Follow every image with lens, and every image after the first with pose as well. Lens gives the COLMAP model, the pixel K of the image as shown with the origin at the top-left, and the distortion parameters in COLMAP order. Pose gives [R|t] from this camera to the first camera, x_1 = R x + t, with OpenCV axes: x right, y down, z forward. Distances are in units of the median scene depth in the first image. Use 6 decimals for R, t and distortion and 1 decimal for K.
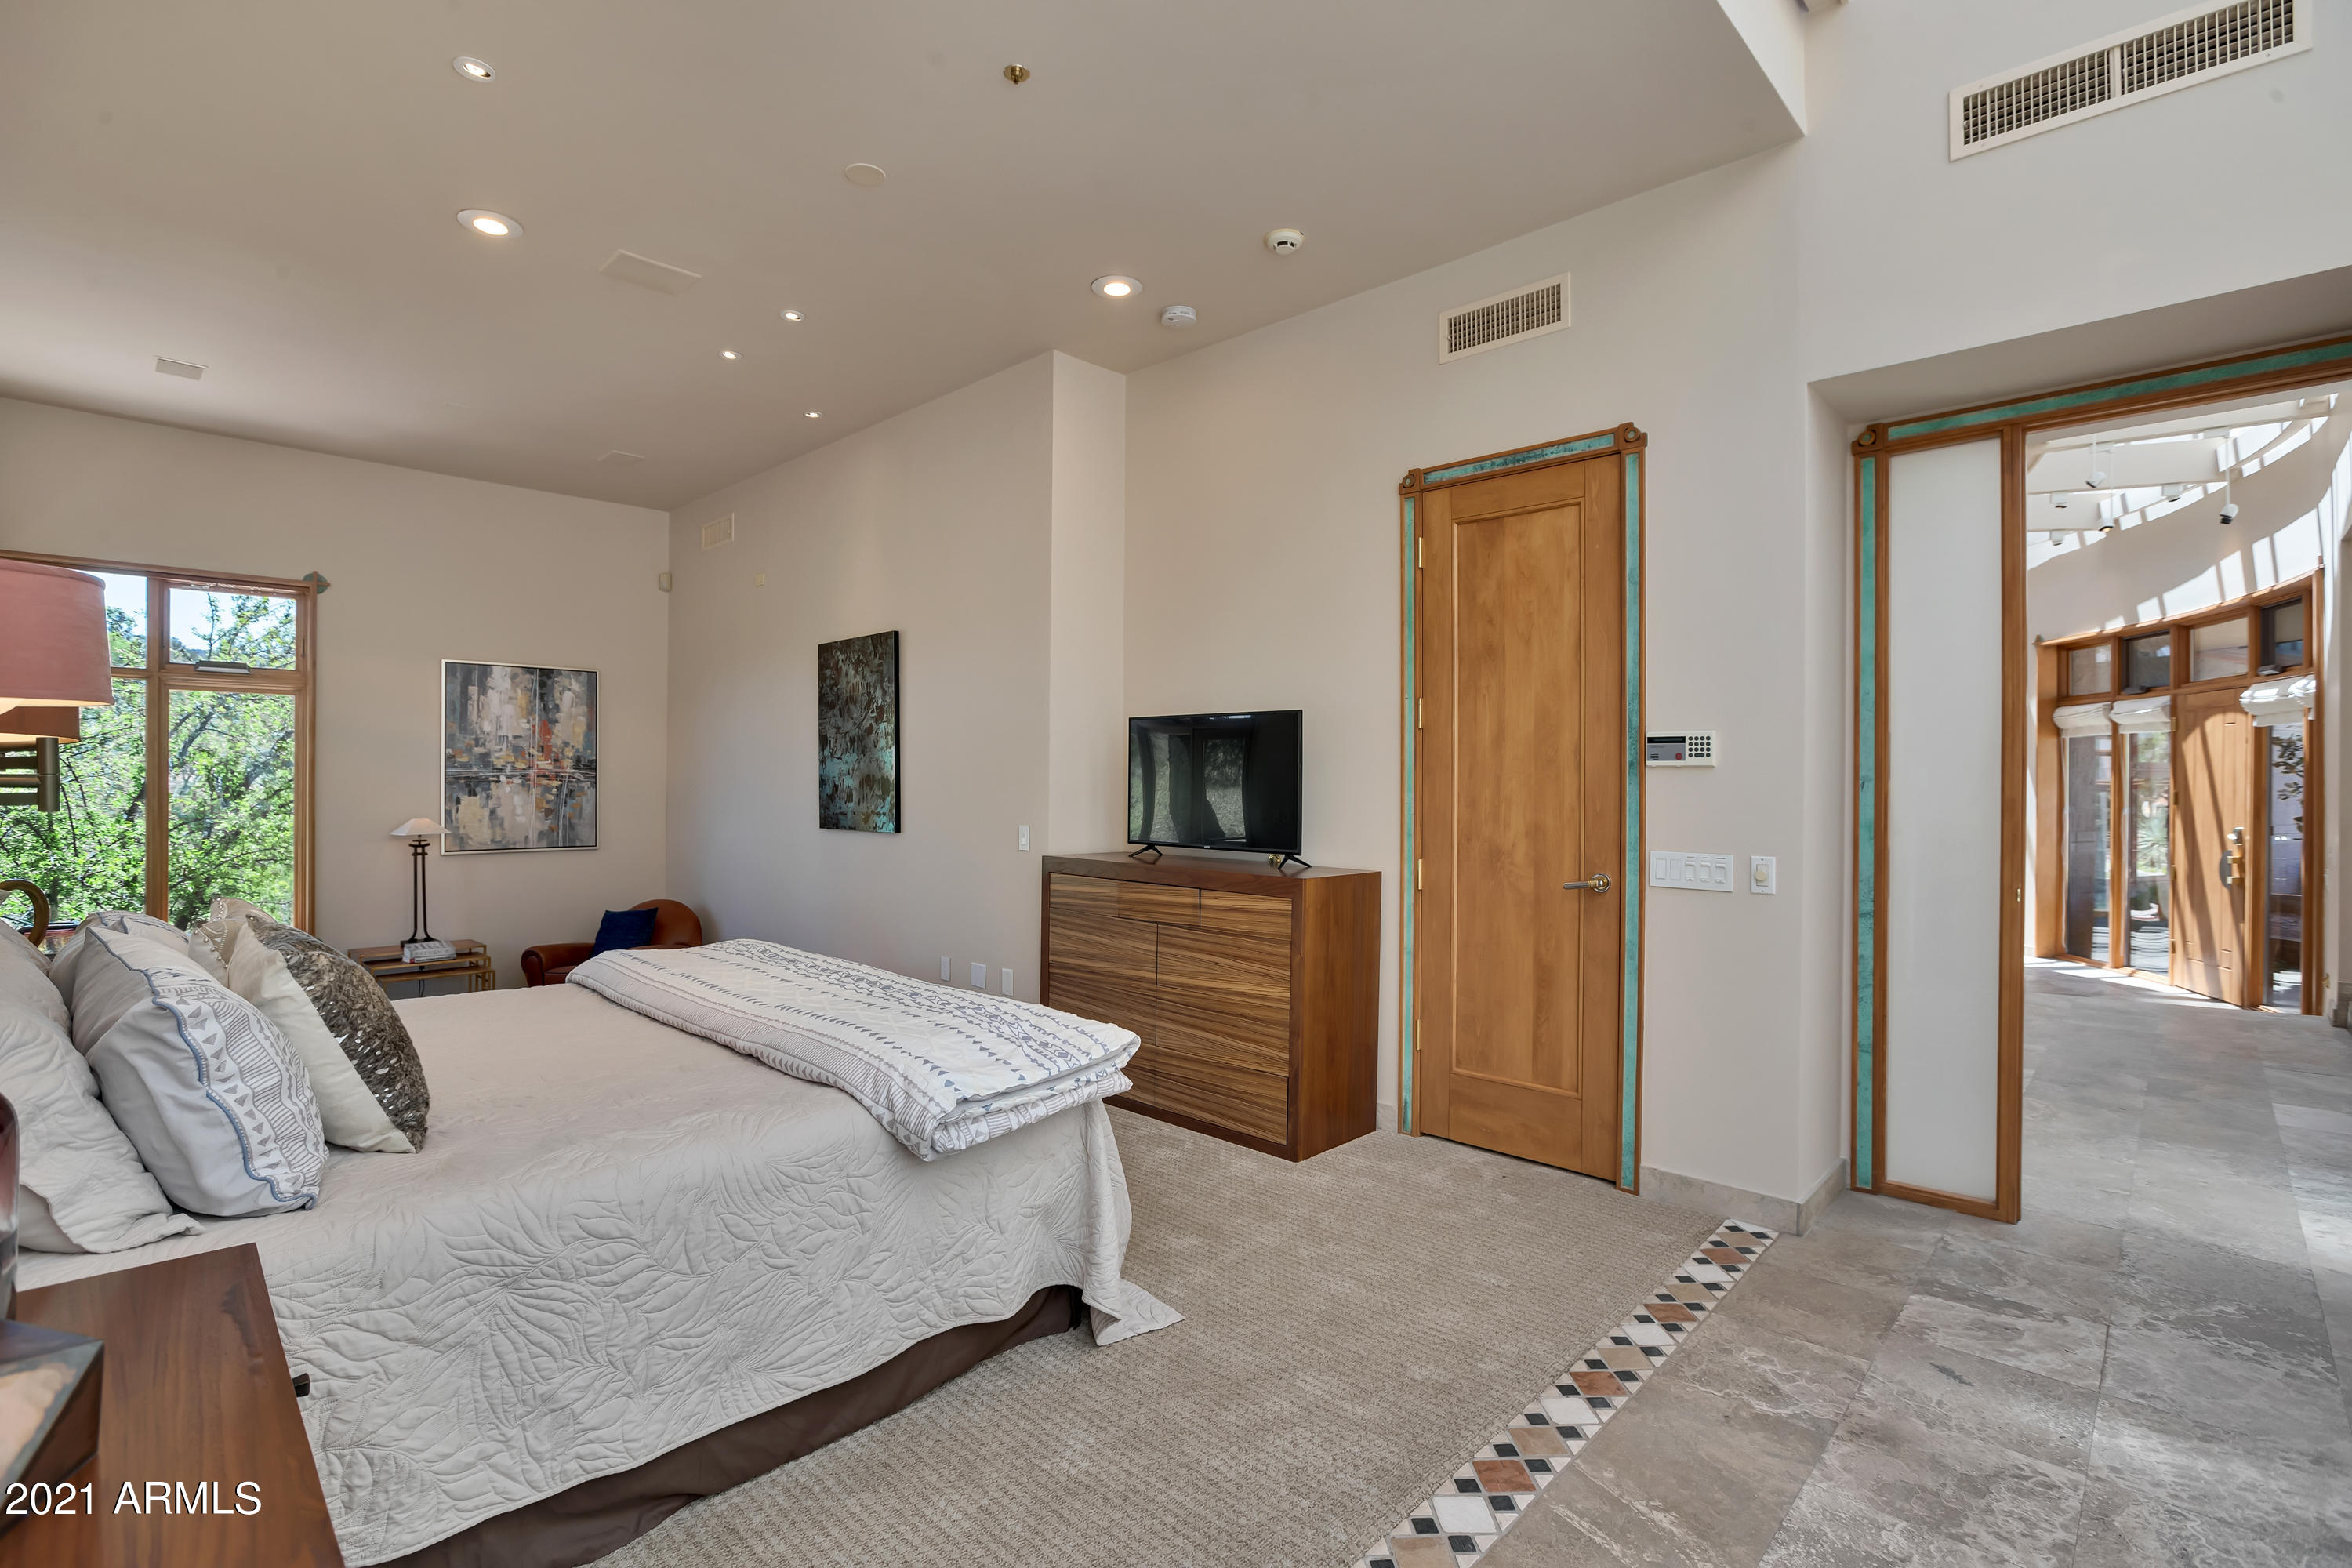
lens RADIAL K [[1080.8, 0, 1152.1], [0, 1080.8, 783.4], [0, 0, 1]] dist [-0.010952, 0.000650]
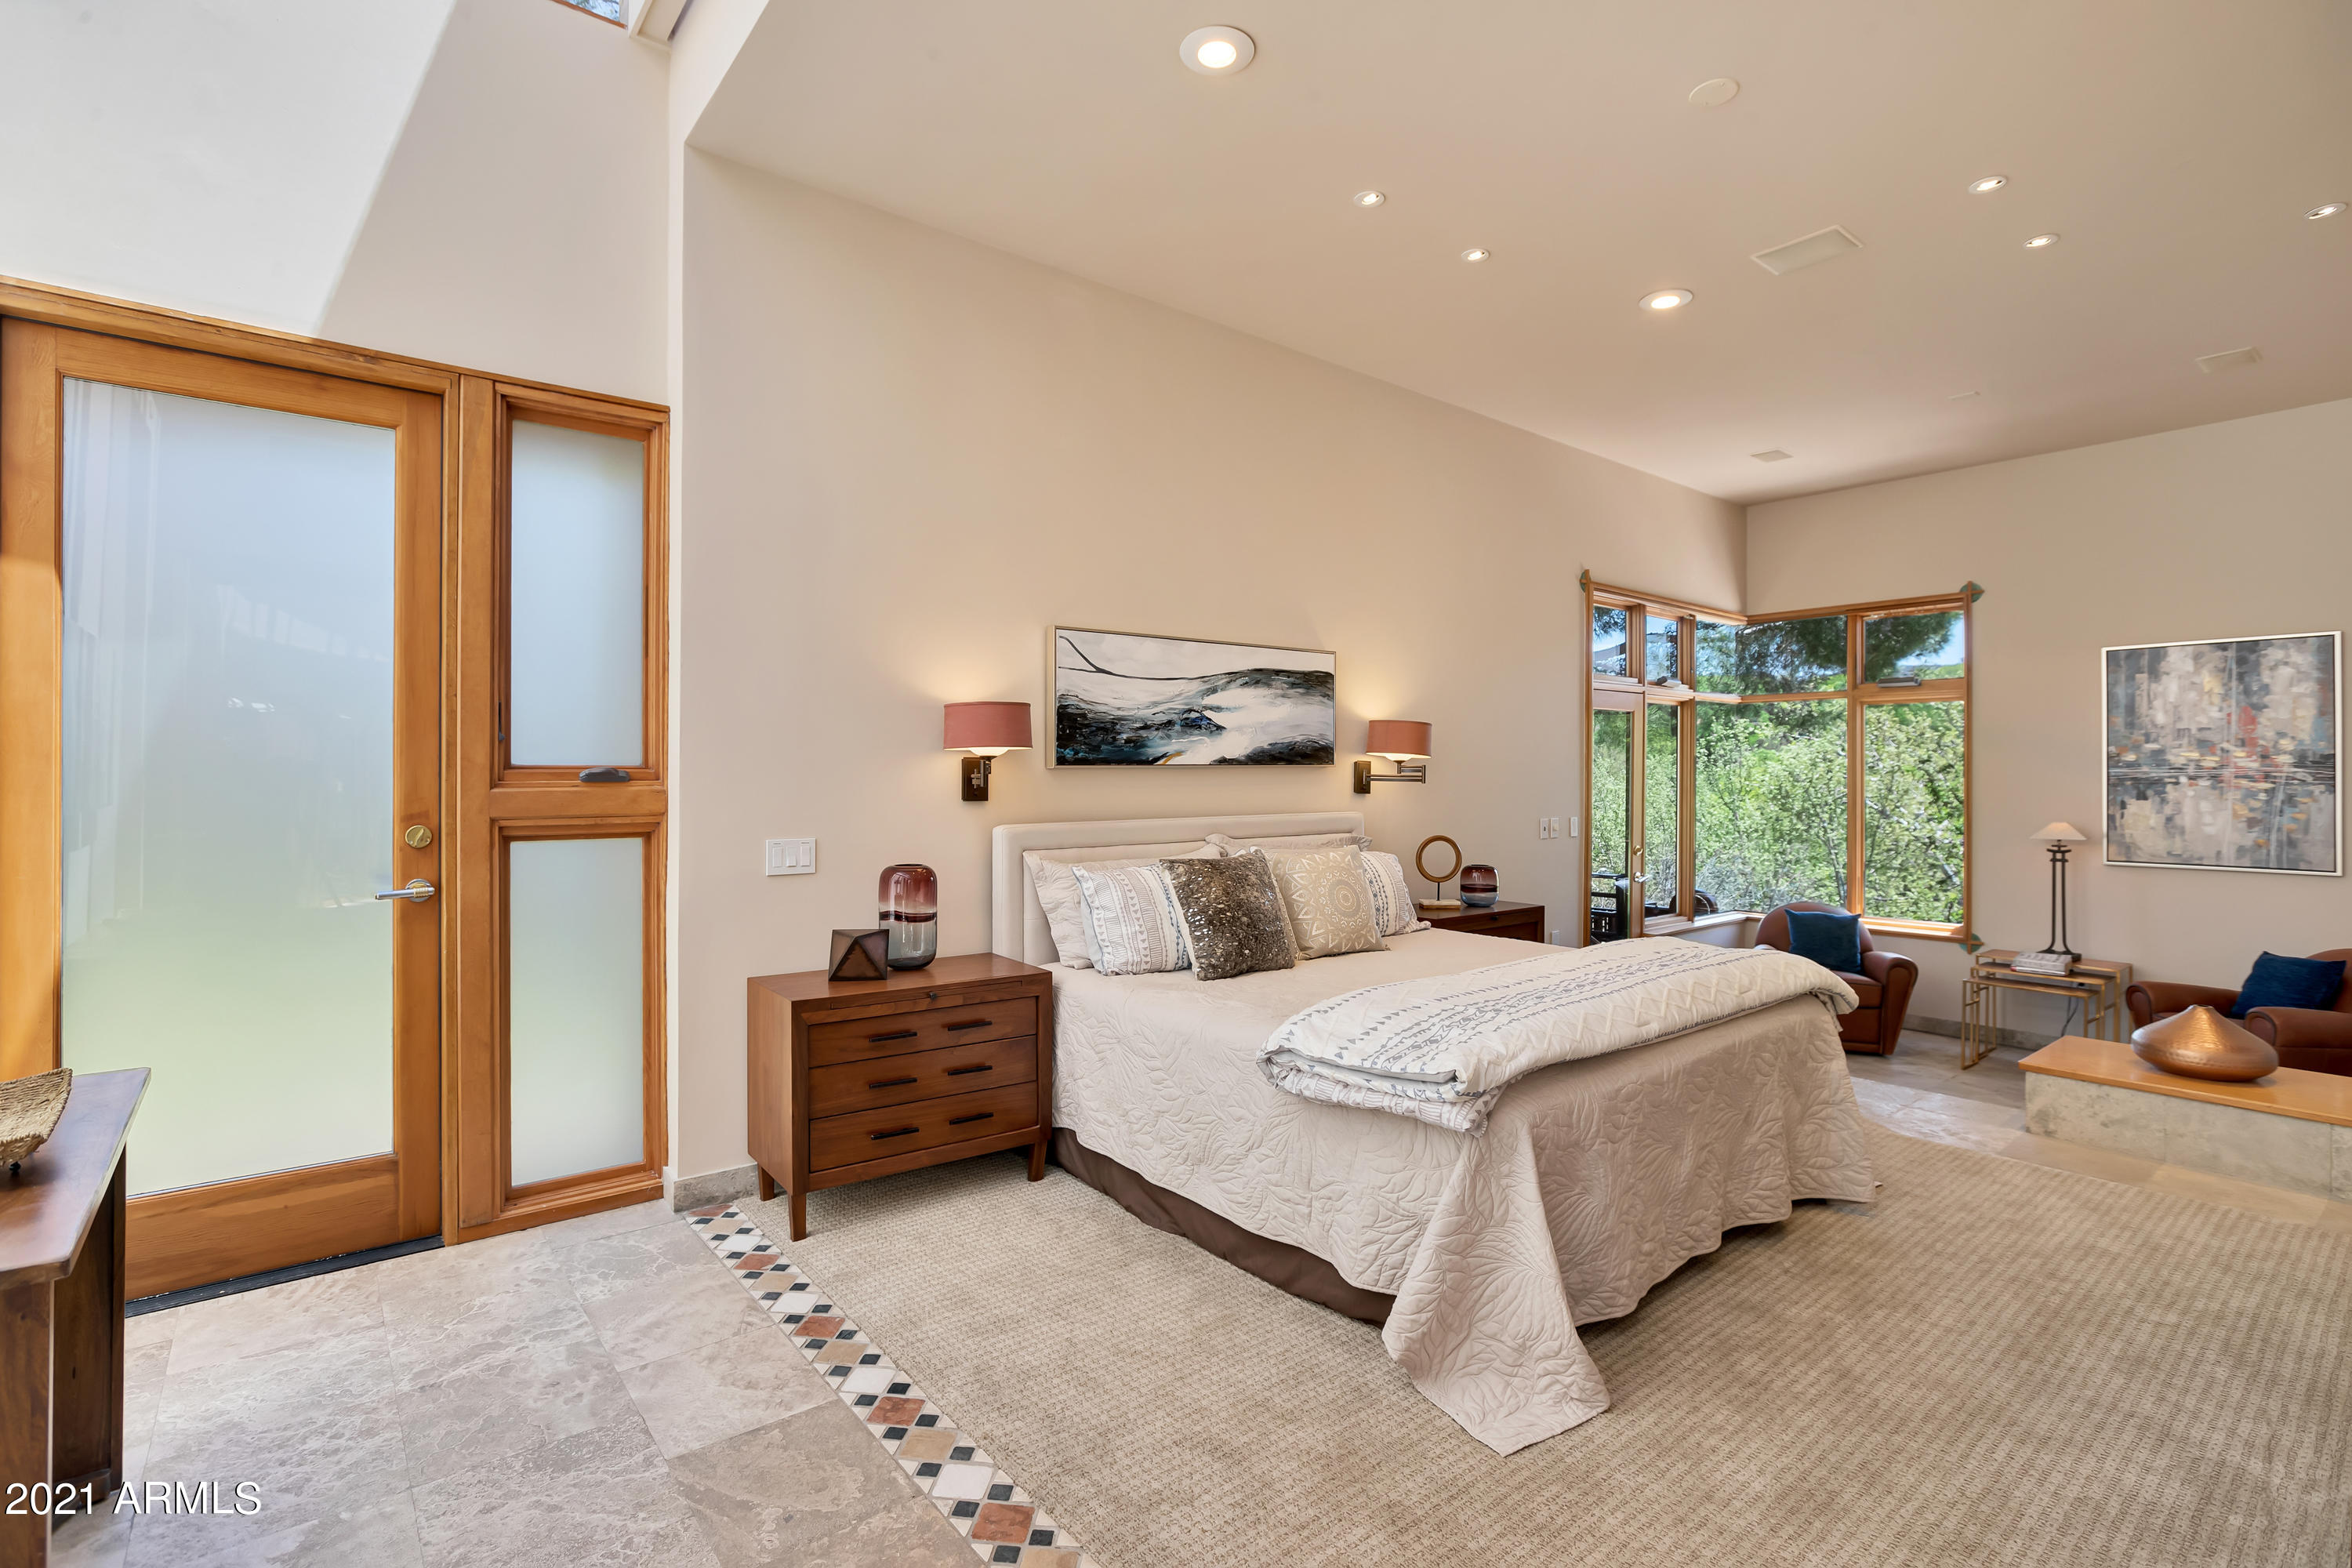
lens RADIAL K [[1080.8, 0, 1179.7], [0, 1080.8, 770.4], [0, 0, 1]] dist [-0.010952, 0.000650]
pose [[-0.106445, -0.009488, -0.994273, 0.323245], [-0.008682, 0.999925, -0.008613, 0.002281], [0.994281, 0.007715, -0.106519, 0.328671]]
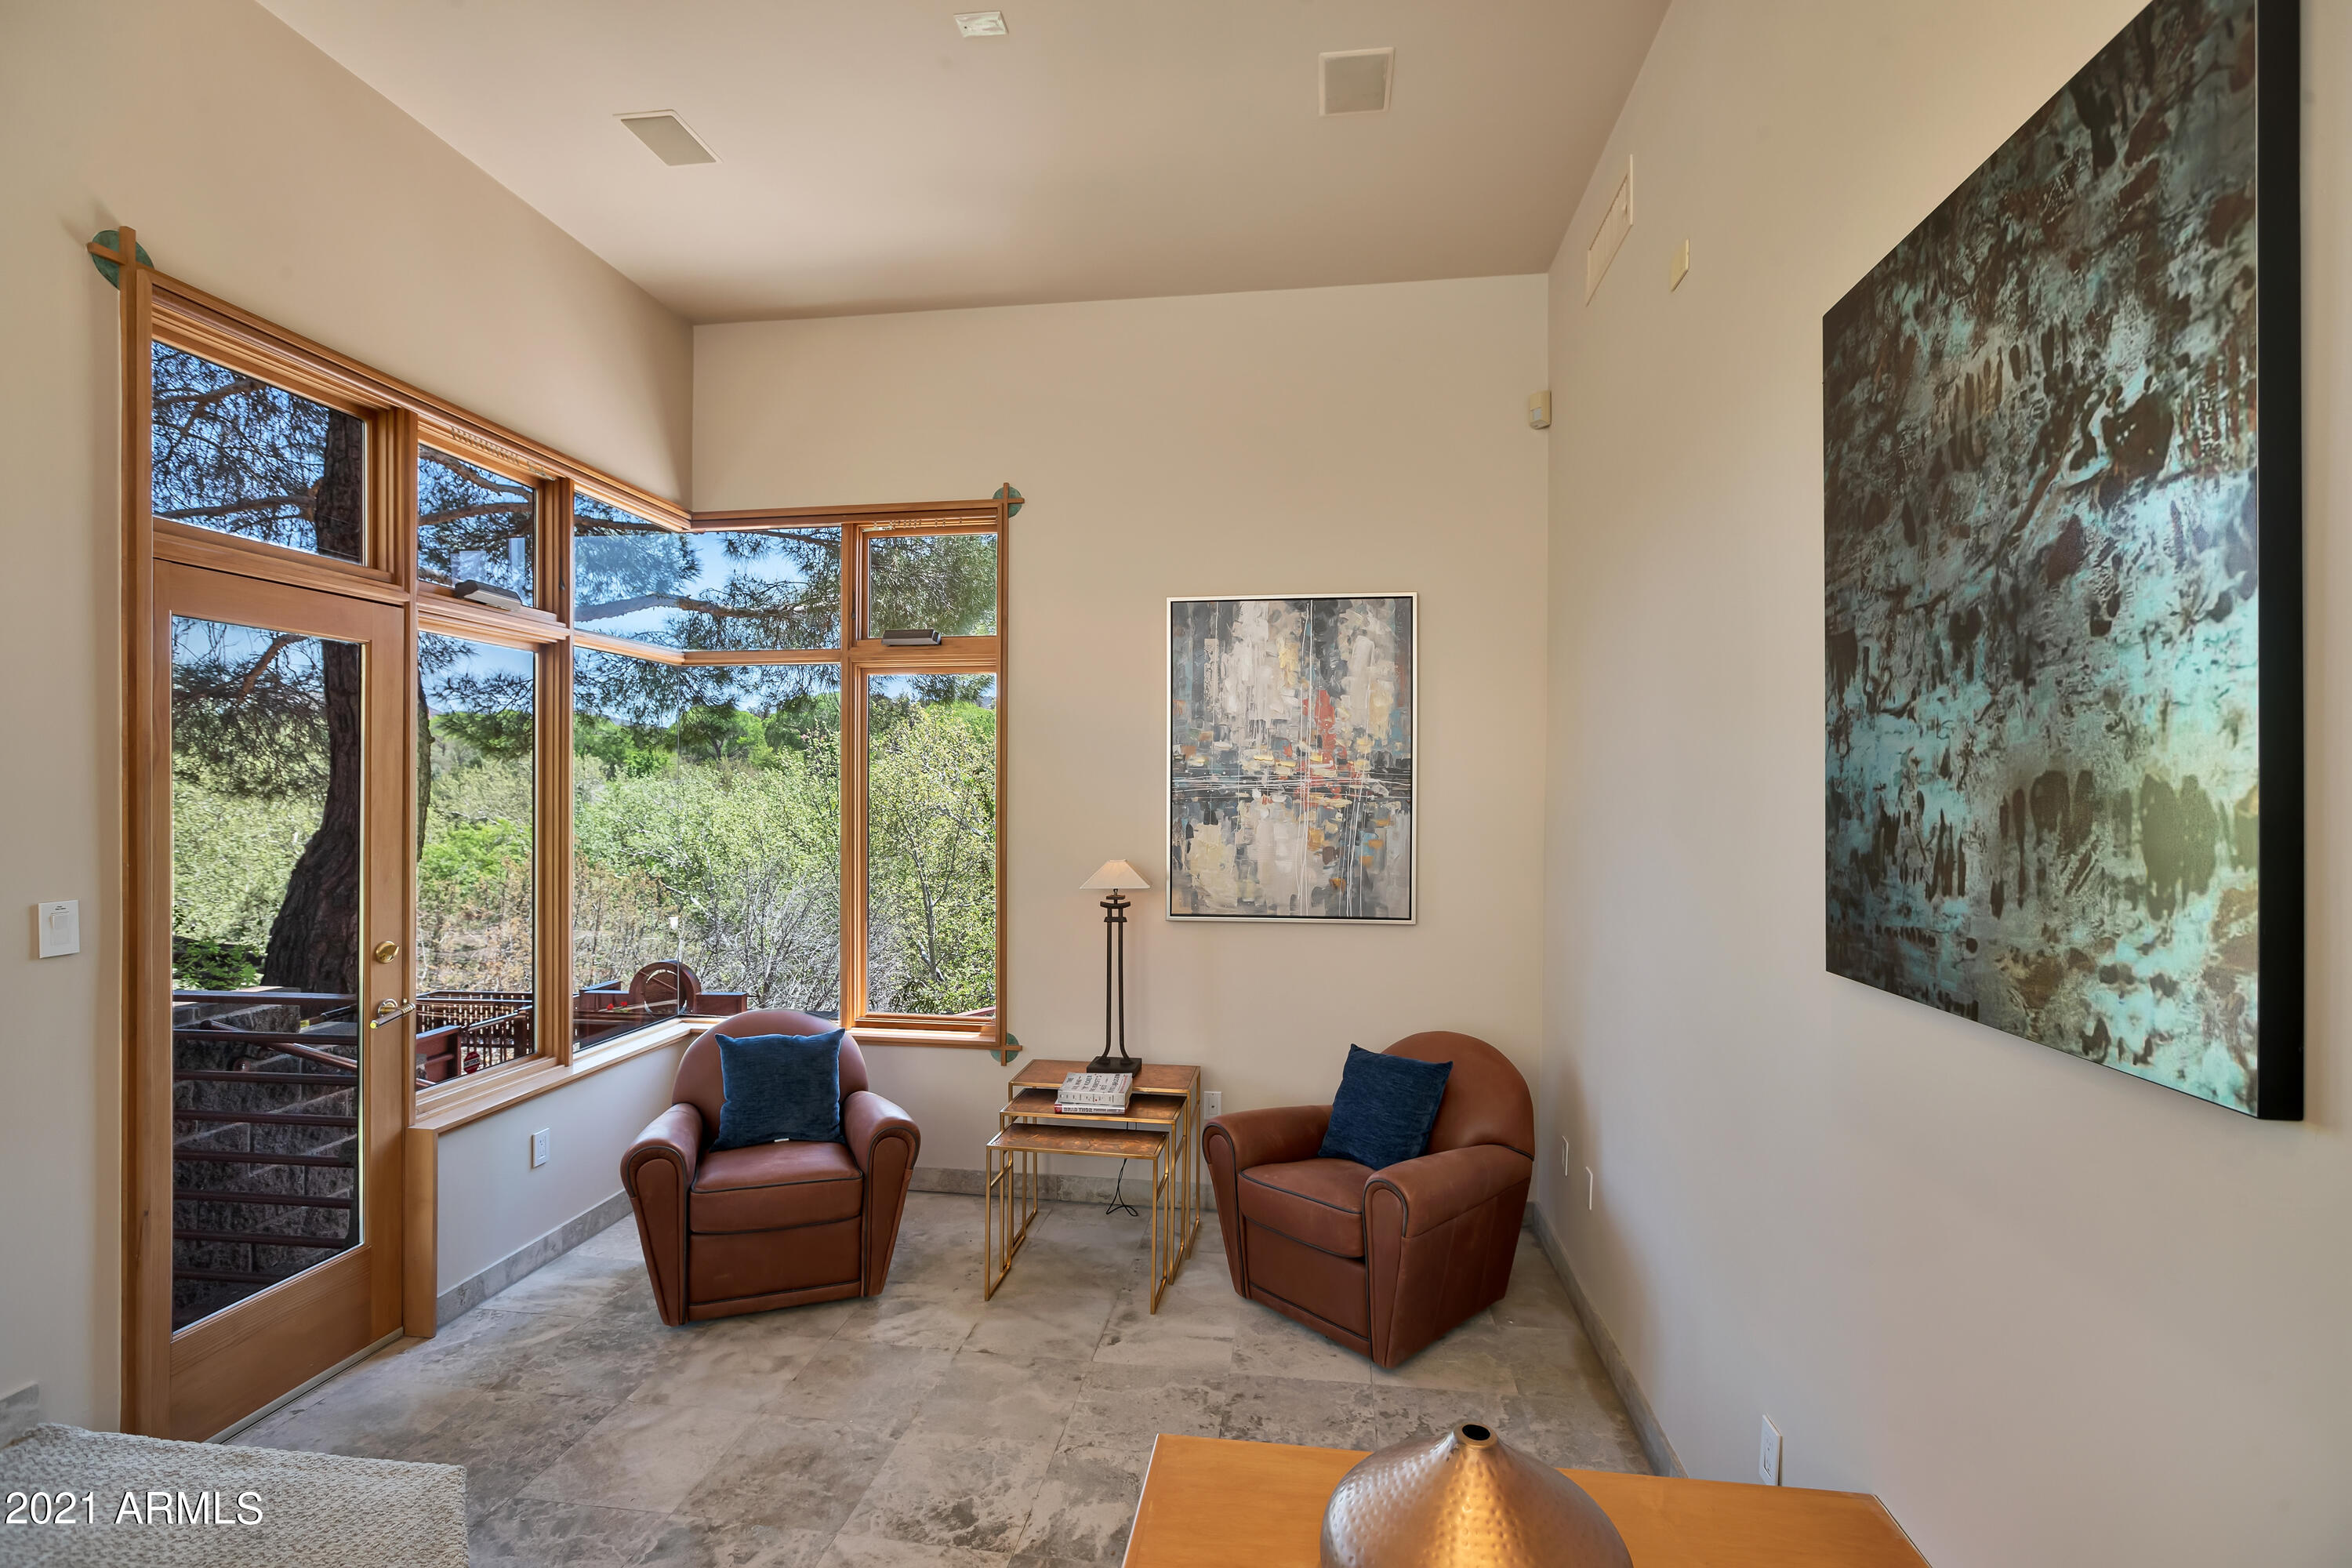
lens RADIAL K [[1080.8, 0, 1193.7], [0, 1080.8, 802.7], [0, 0, 1]] dist [-0.010952, 0.000650]
pose [[0.621488, 0.006229, -0.783399, -0.176397], [-0.004268, 0.999980, 0.004565, -0.002620], [0.783412, 0.000506, 0.621502, 0.642522]]
